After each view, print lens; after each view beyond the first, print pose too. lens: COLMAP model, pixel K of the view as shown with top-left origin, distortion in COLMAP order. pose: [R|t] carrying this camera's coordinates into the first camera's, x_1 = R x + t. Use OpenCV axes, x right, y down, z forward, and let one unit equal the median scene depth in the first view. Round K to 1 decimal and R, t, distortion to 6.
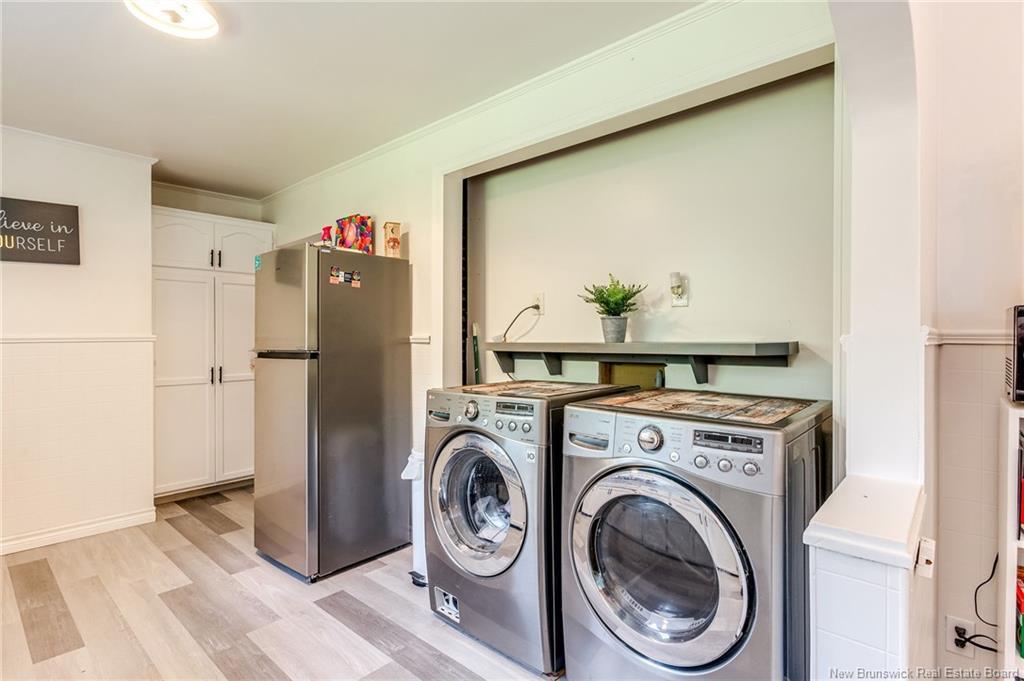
lens RADIAL K [[509.9, 0, 515.6], [0, 509.9, 342.1], [0, 0, 1]] dist [0.002092, -0.000382]
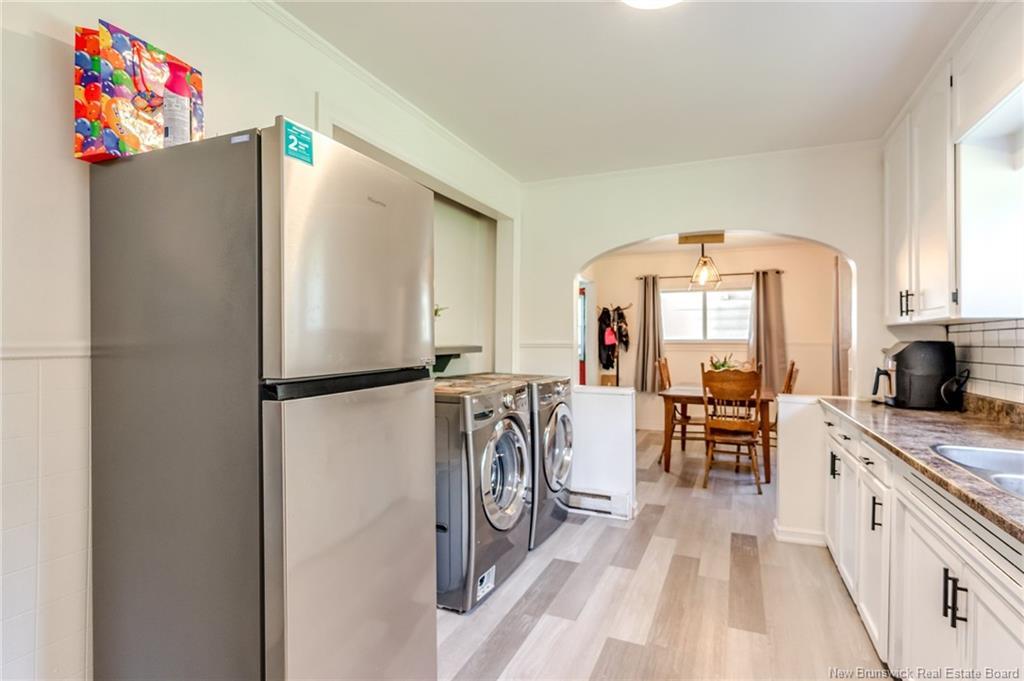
lens RADIAL K [[509.9, 0, 514.1], [0, 509.9, 334.3], [0, 0, 1]] dist [0.002092, -0.000382]
pose [[-0.321073, 0.012601, 0.946971, -0.892075], [0.003514, 0.999920, -0.012114, -0.010878], [-0.947048, -0.000561, -0.321091, 0.953675]]
